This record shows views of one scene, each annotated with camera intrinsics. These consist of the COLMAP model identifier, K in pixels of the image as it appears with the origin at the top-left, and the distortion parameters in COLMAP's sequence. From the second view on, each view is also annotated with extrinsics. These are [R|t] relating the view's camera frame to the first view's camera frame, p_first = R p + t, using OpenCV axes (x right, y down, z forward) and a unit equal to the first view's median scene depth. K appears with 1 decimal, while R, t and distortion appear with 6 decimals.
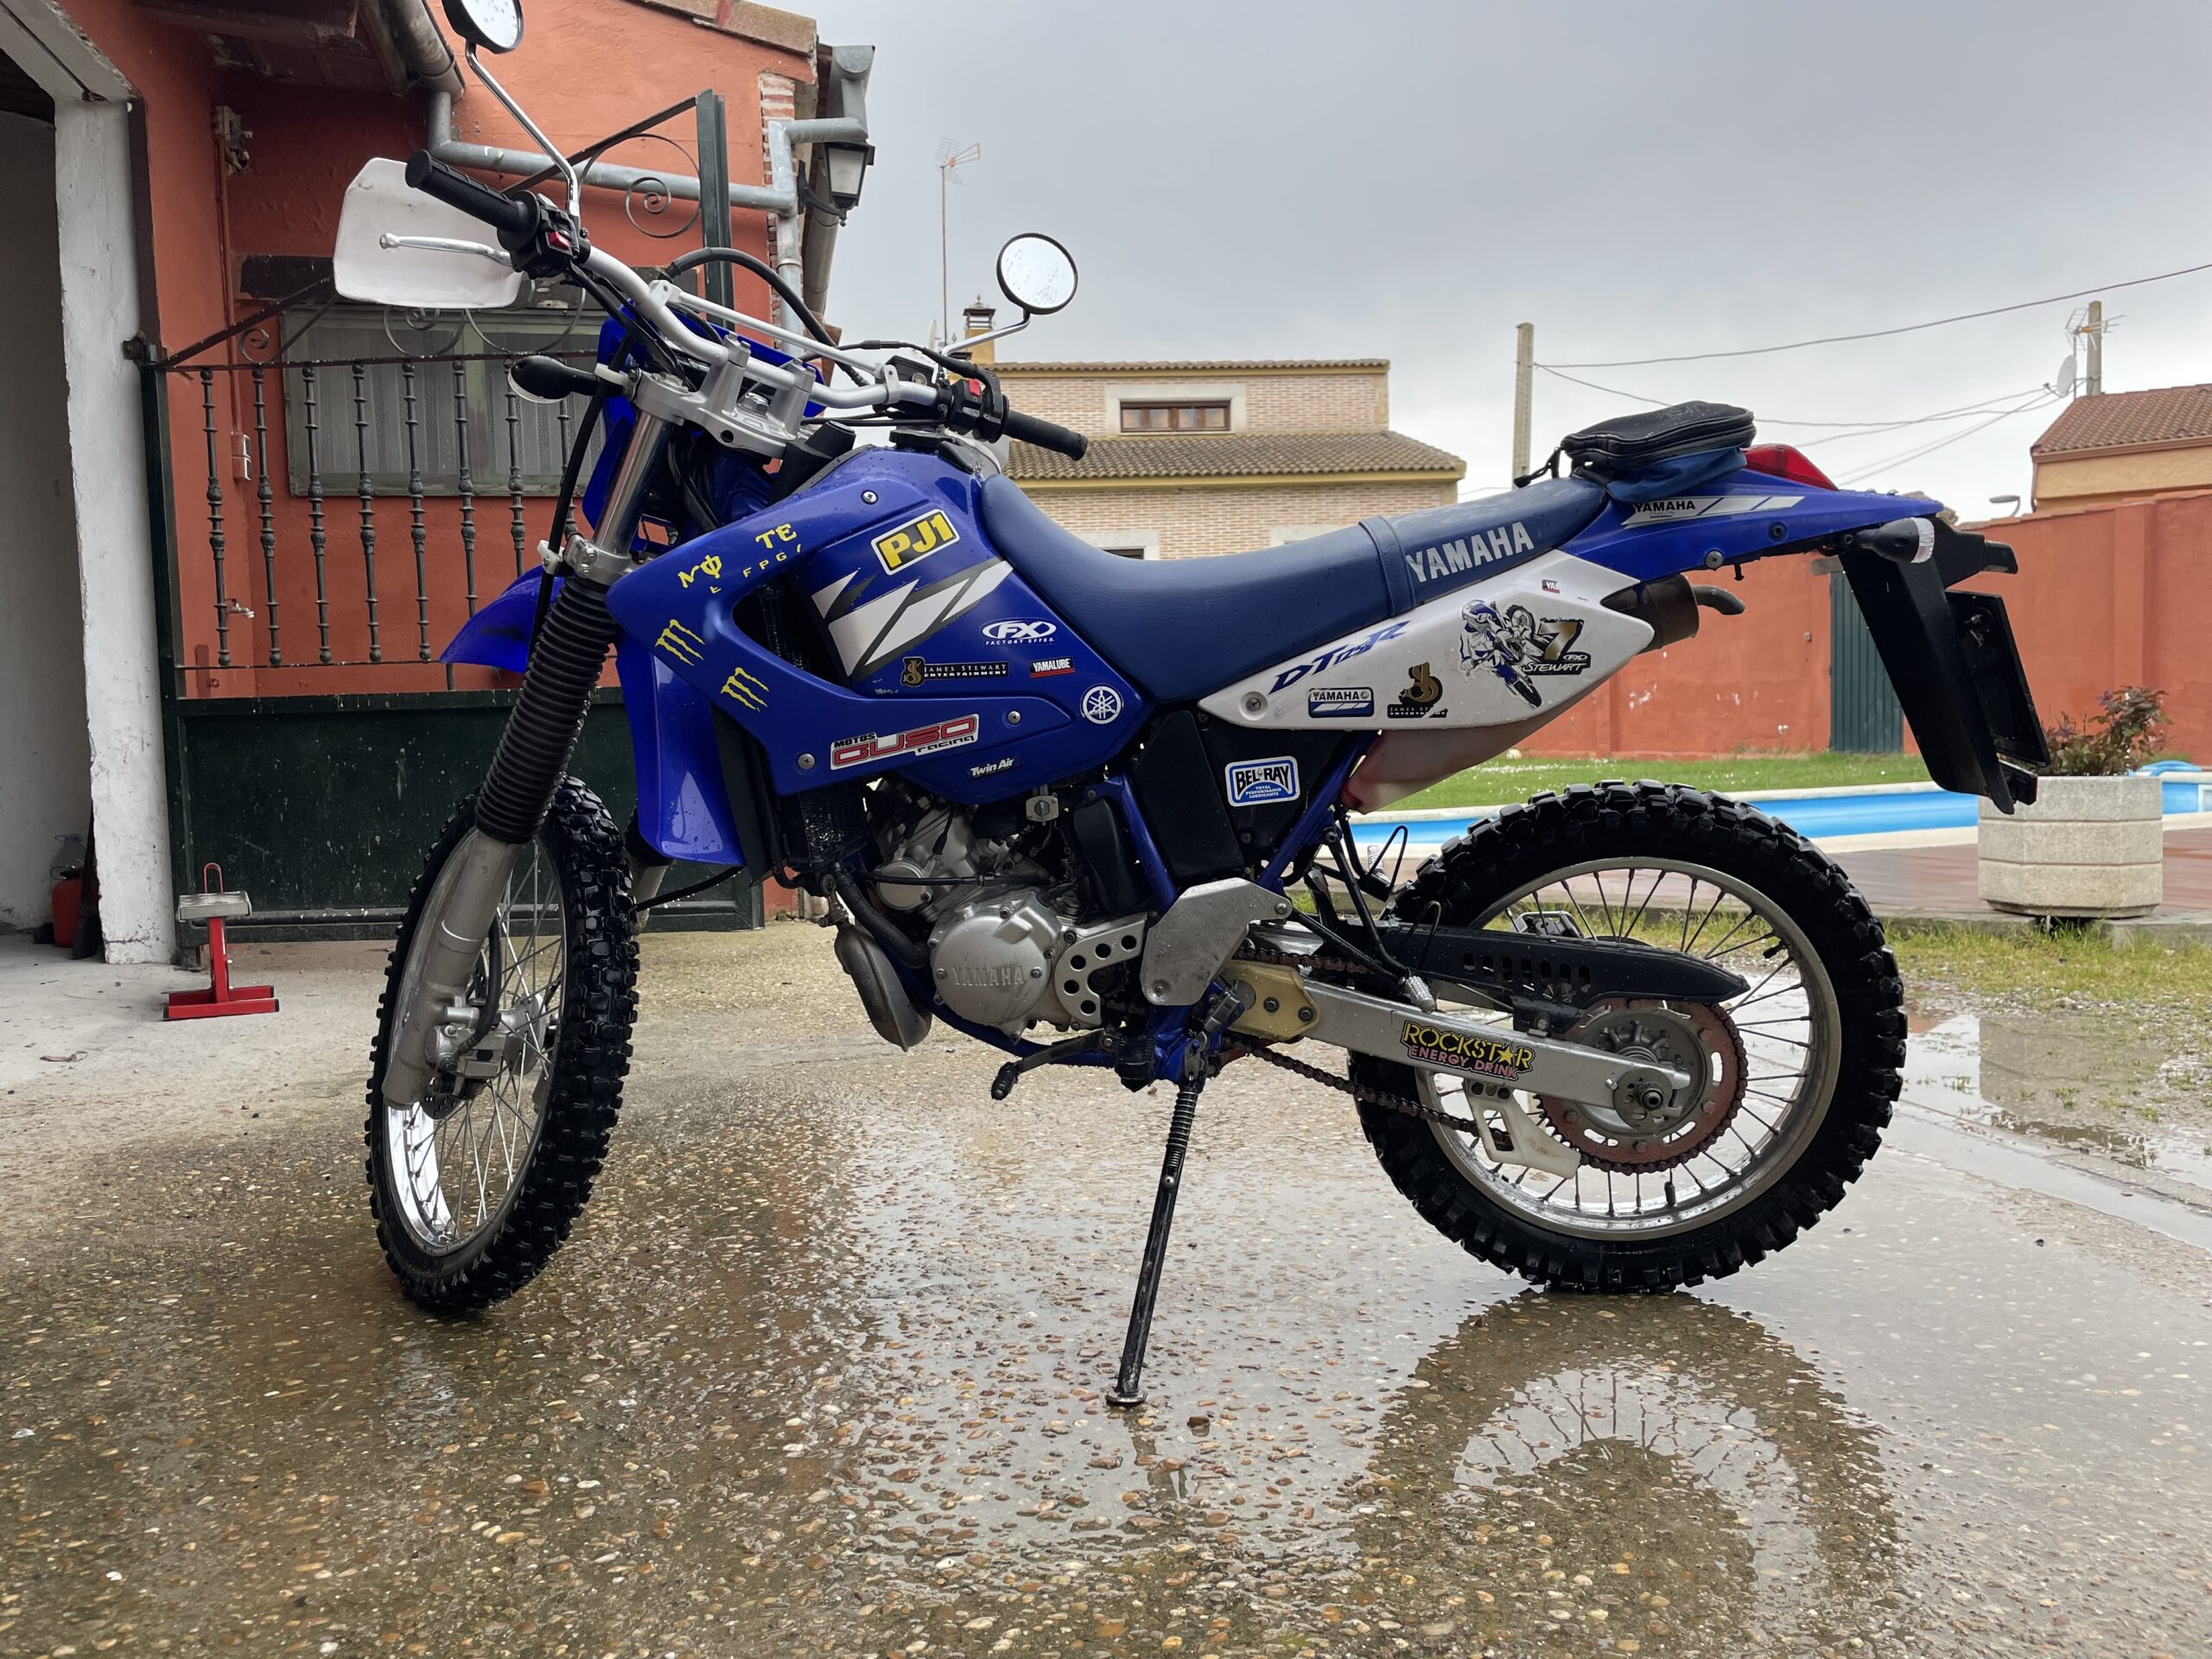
lens RADIAL K [[1703.0, 0, 1106.0], [0, 1703.0, 829.5], [0, 0, 1]] dist [0.034133, -0.000269]
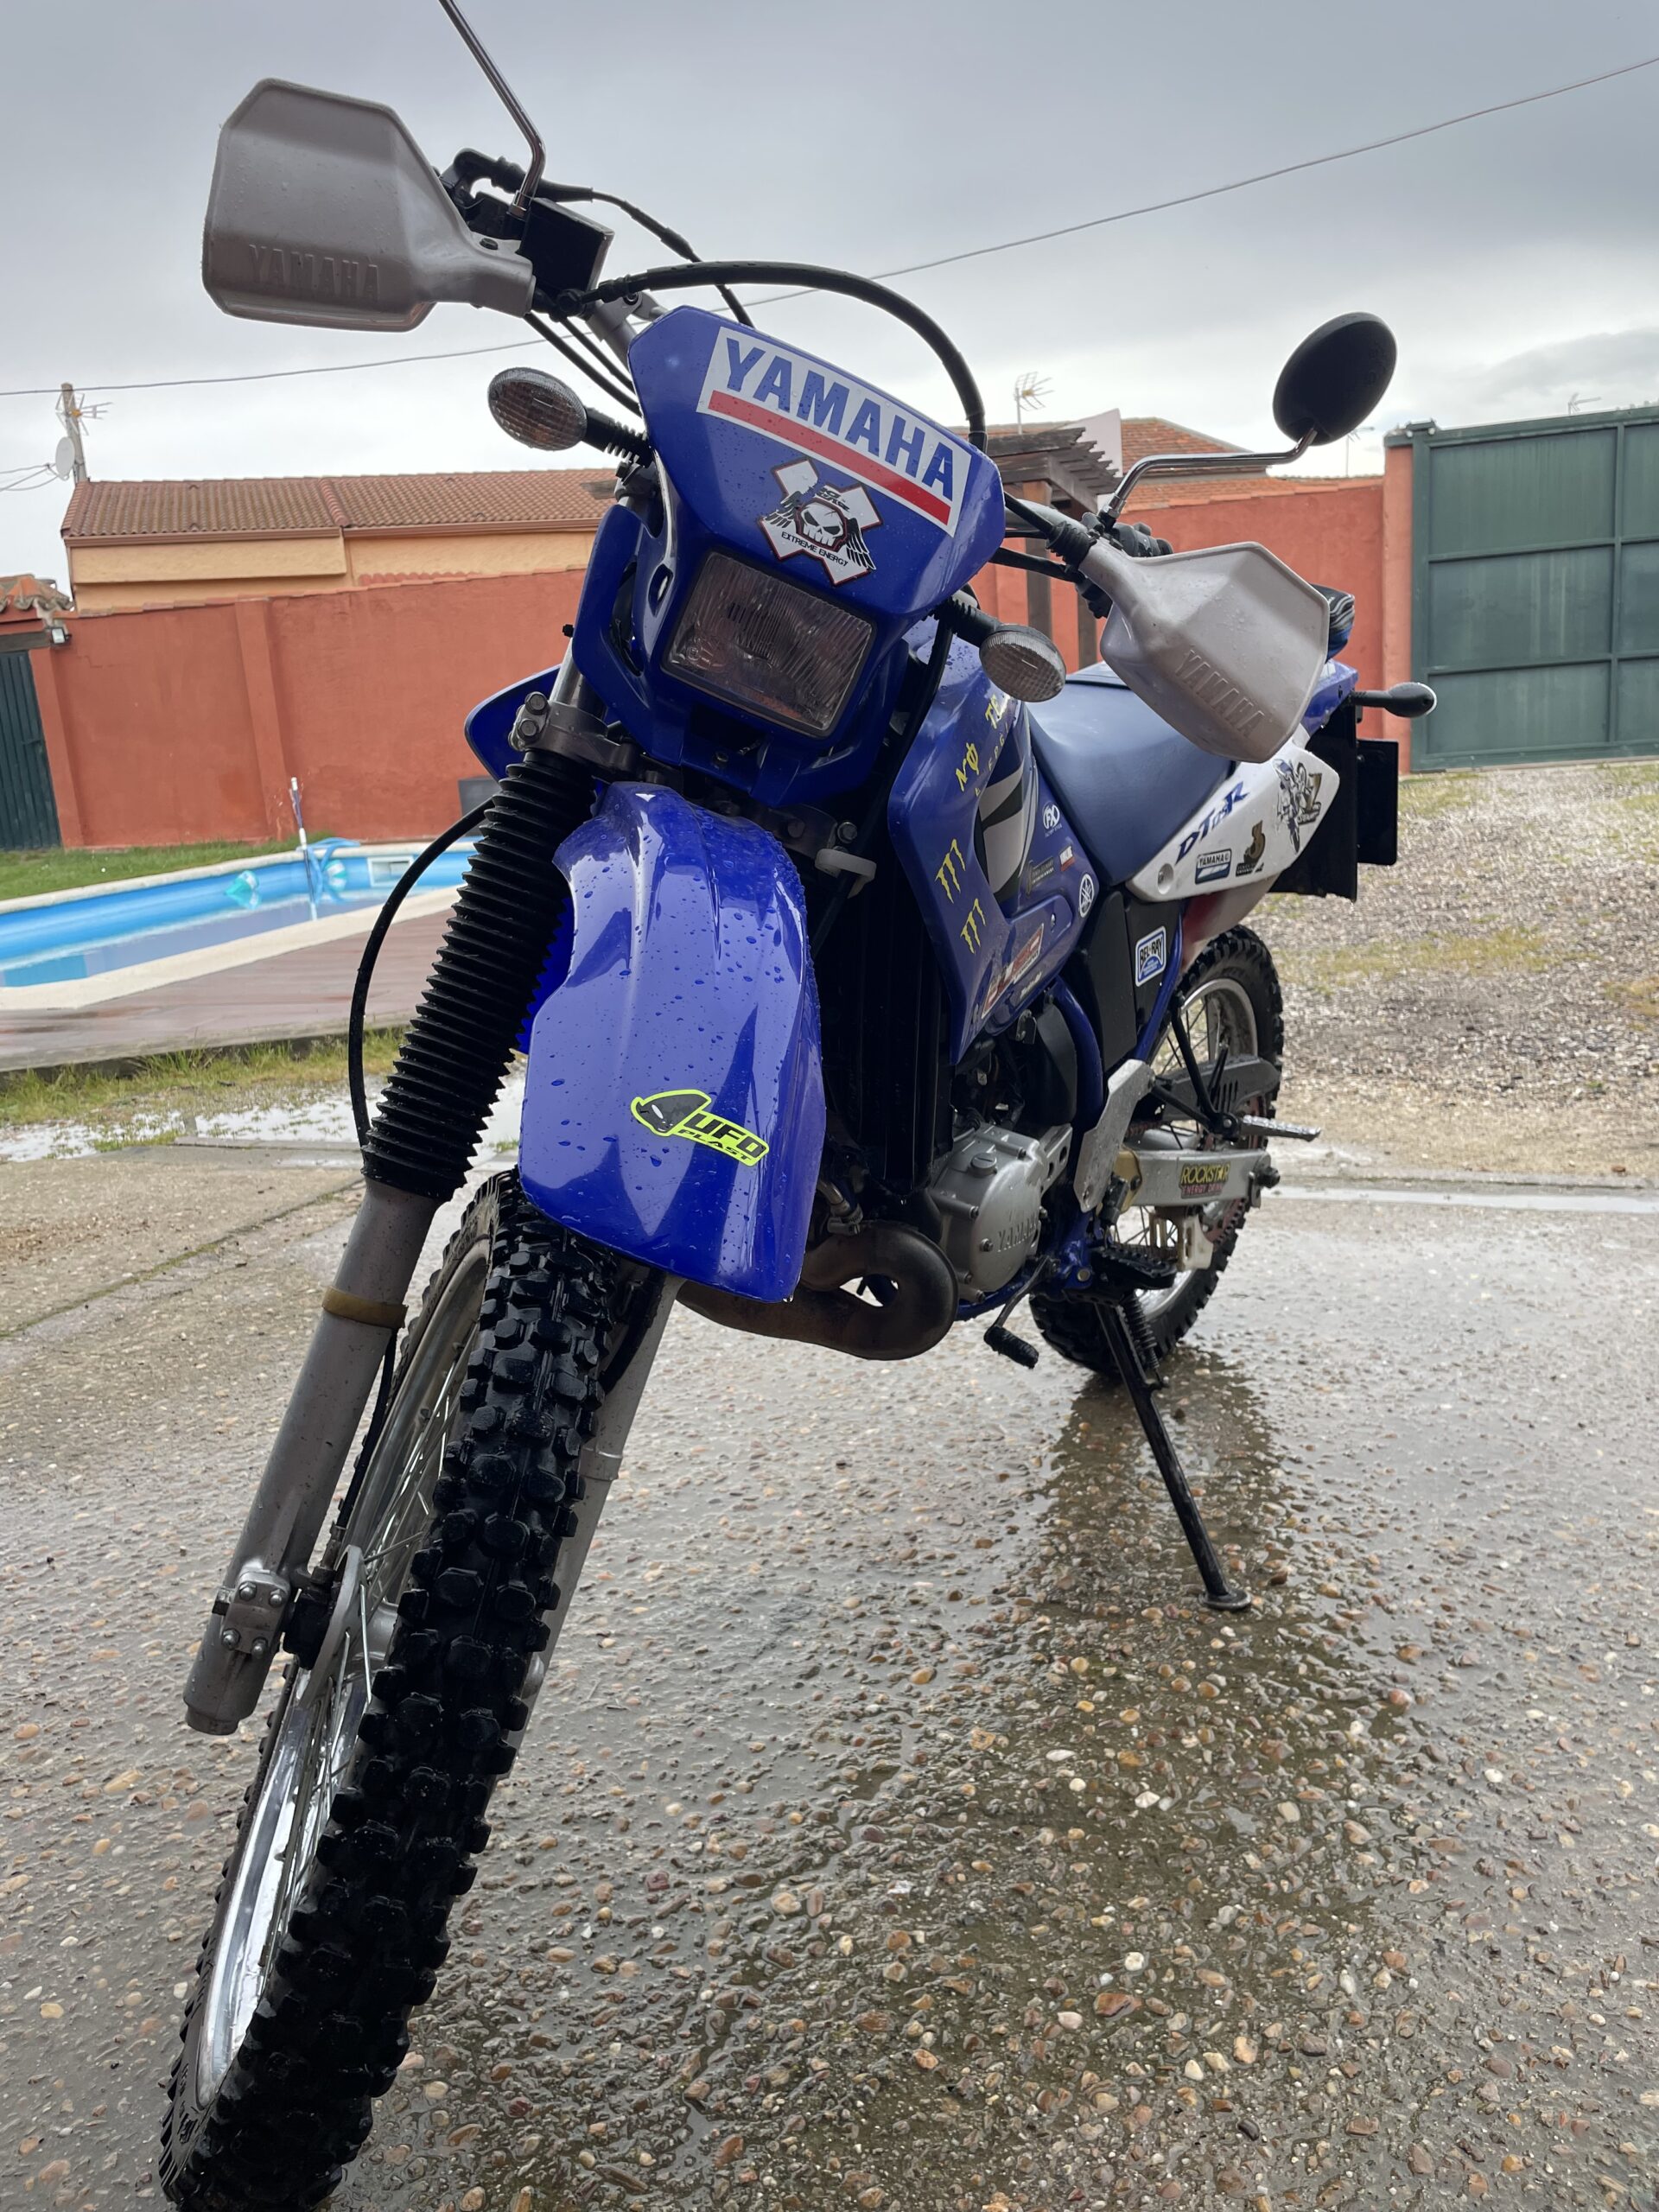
lens RADIAL K [[1703.0, 0, 829.5], [0, 1703.0, 1106.0], [0, 0, 1]] dist [0.034133, -0.000269]
pose [[0.590774, -0.199881, 0.781687, -0.778099], [0.113026, 0.979777, 0.165112, -0.122617], [-0.798881, -0.009193, 0.601418, 0.551293]]
